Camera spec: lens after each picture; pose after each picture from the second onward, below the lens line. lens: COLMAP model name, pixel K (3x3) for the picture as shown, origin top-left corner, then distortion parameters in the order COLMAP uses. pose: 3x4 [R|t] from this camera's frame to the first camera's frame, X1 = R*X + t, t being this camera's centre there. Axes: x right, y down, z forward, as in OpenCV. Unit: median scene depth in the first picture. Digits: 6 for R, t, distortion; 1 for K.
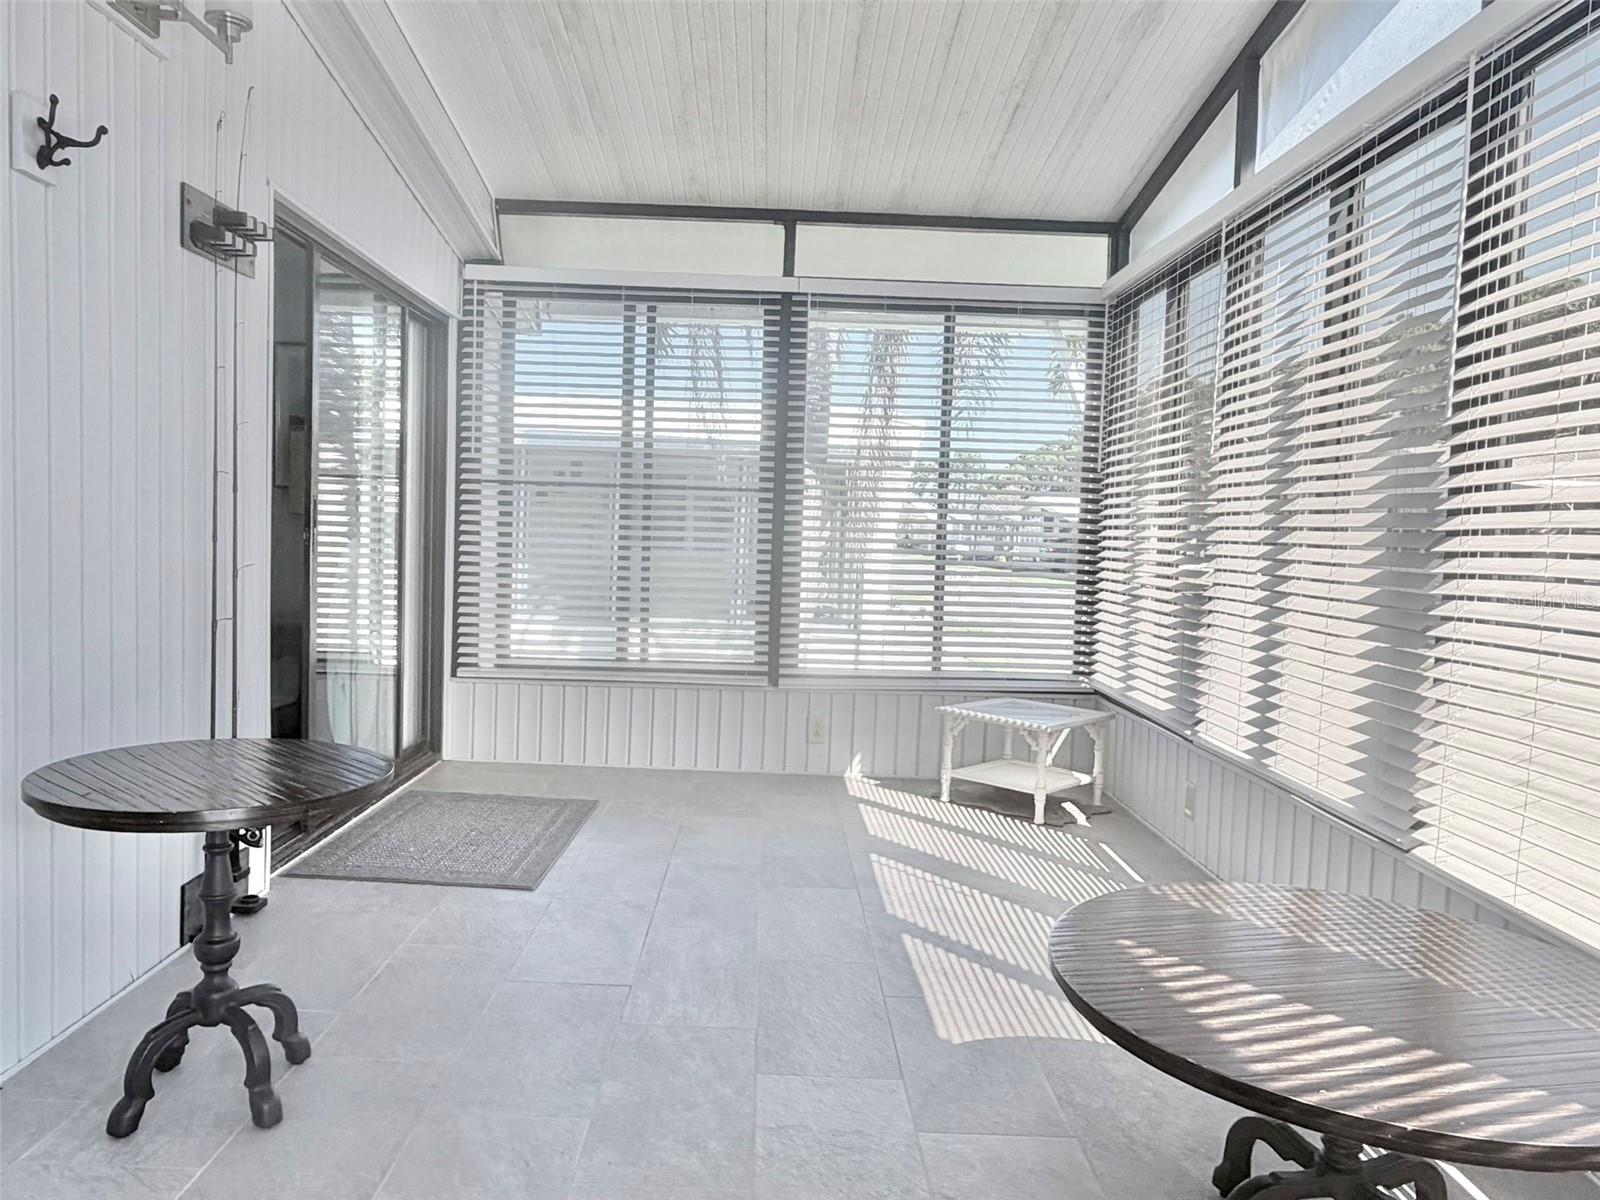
lens RADIAL K [[1123.5, 0, 800.6], [0, 1123.5, 597.9], [0, 0, 1]] dist [-0.000086, 0.001214]
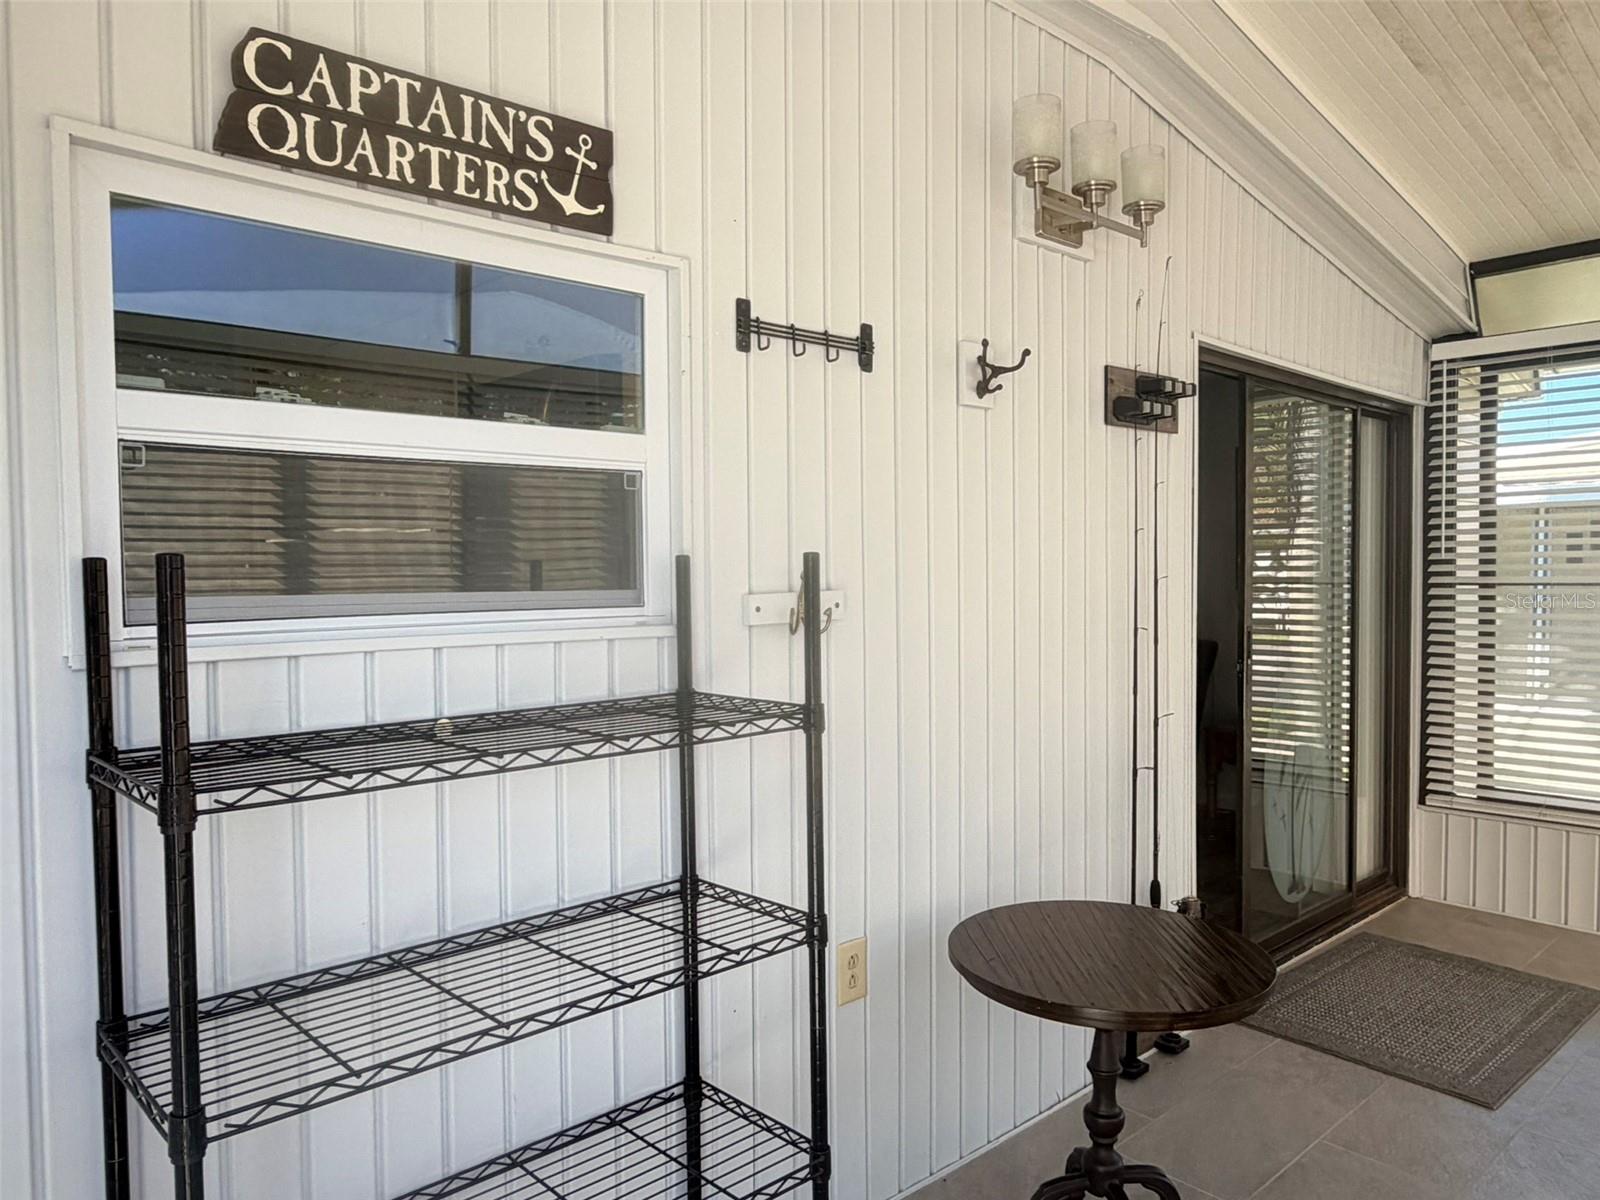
lens RADIAL K [[1123.5, 0, 802.4], [0, 1123.5, 603.4], [0, 0, 1]] dist [-0.000086, 0.001214]
pose [[0.661331, -0.011465, -0.750006, 0.046476], [-0.012045, 0.999592, -0.025901, -0.077524], [0.749997, 0.026163, 0.660923, 0.051116]]
